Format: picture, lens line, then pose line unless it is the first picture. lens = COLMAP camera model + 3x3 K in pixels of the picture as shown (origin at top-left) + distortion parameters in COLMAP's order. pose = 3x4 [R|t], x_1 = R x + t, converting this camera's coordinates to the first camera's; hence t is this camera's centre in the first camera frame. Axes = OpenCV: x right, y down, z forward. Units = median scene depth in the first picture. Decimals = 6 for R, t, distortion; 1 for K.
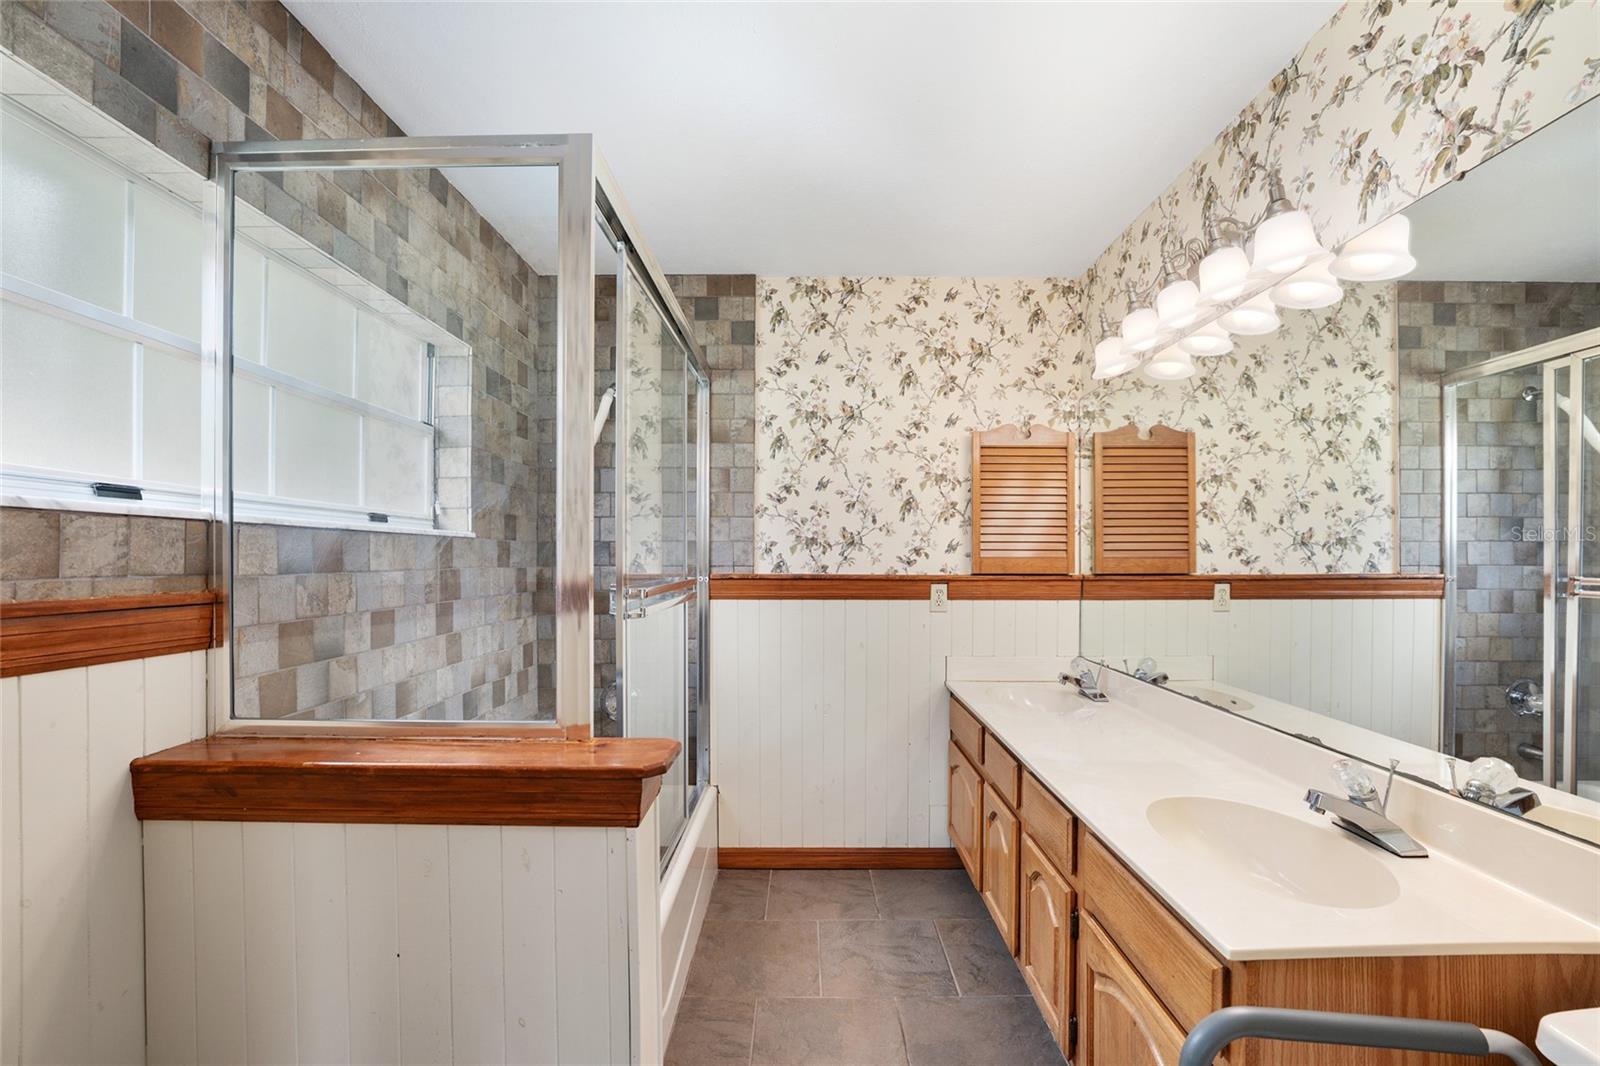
lens RADIAL K [[658.3, 0, 803.4], [0, 658.3, 547.8], [0, 0, 1]] dist [-0.032497, 0.006277]
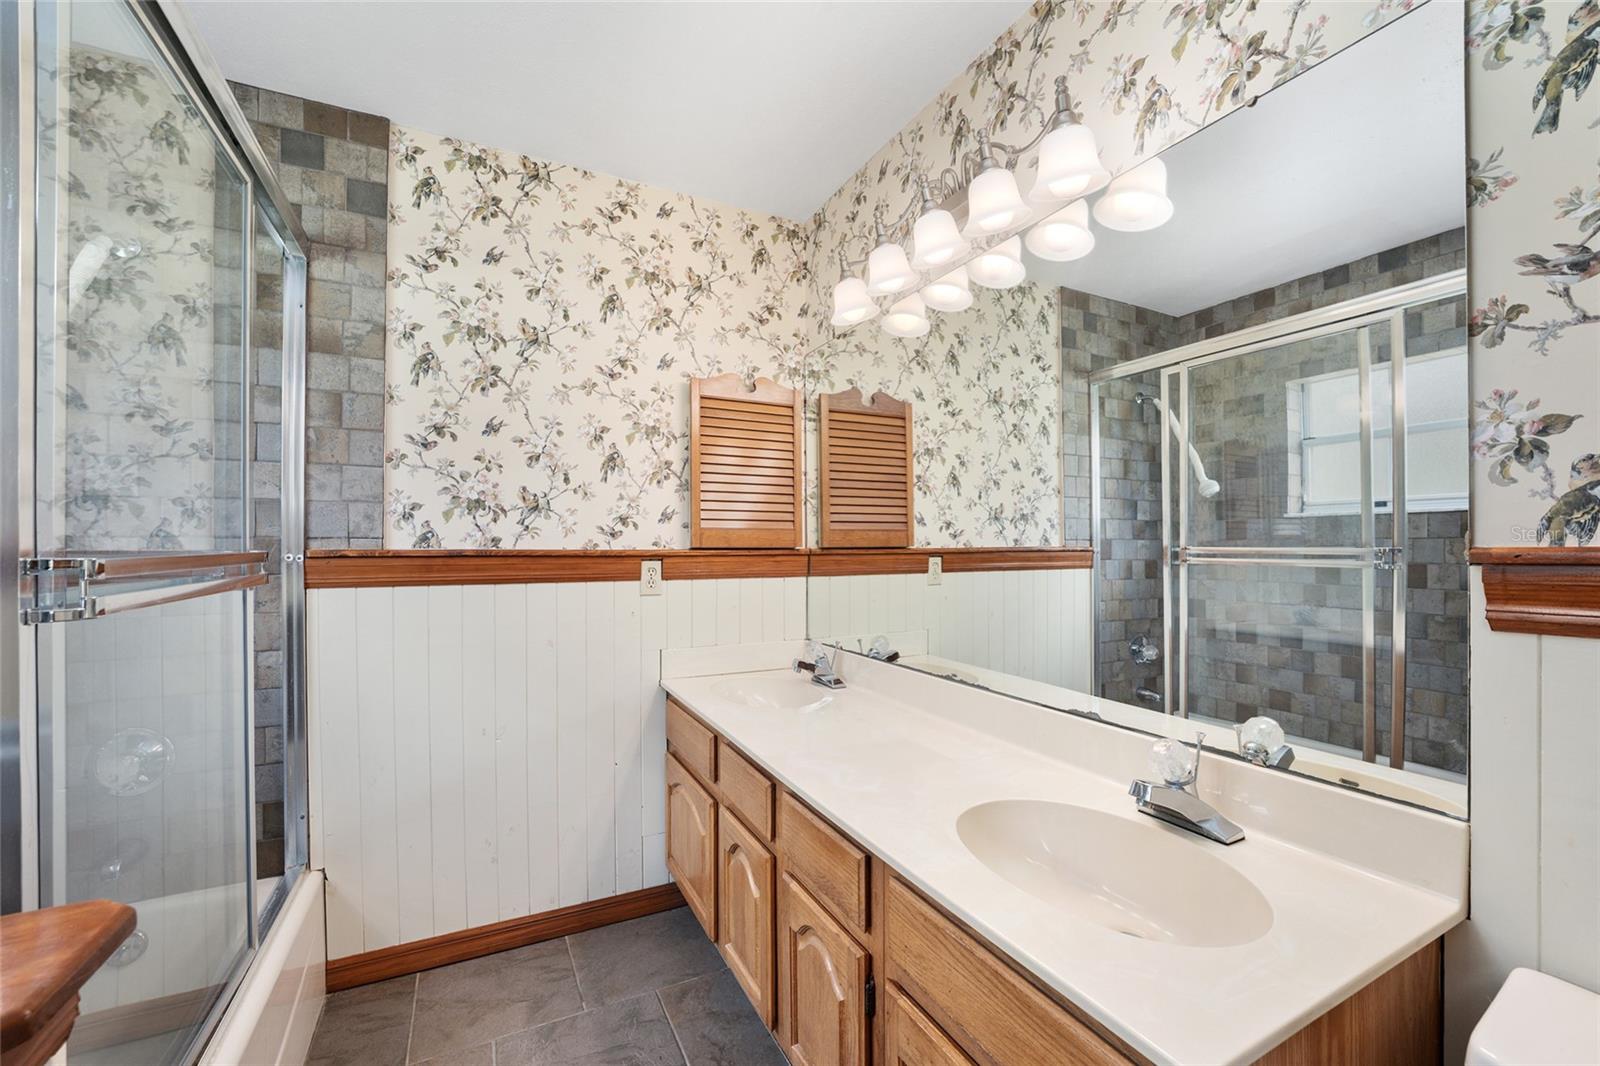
lens RADIAL K [[658.3, 0, 803.4], [0, 658.3, 547.8], [0, 0, 1]] dist [-0.032497, 0.006277]
pose [[0.890224, -0.004872, 0.455498, 0.005309], [-0.002716, 0.999868, 0.016002, 0.025363], [-0.455516, -0.015483, 0.890093, 0.195176]]
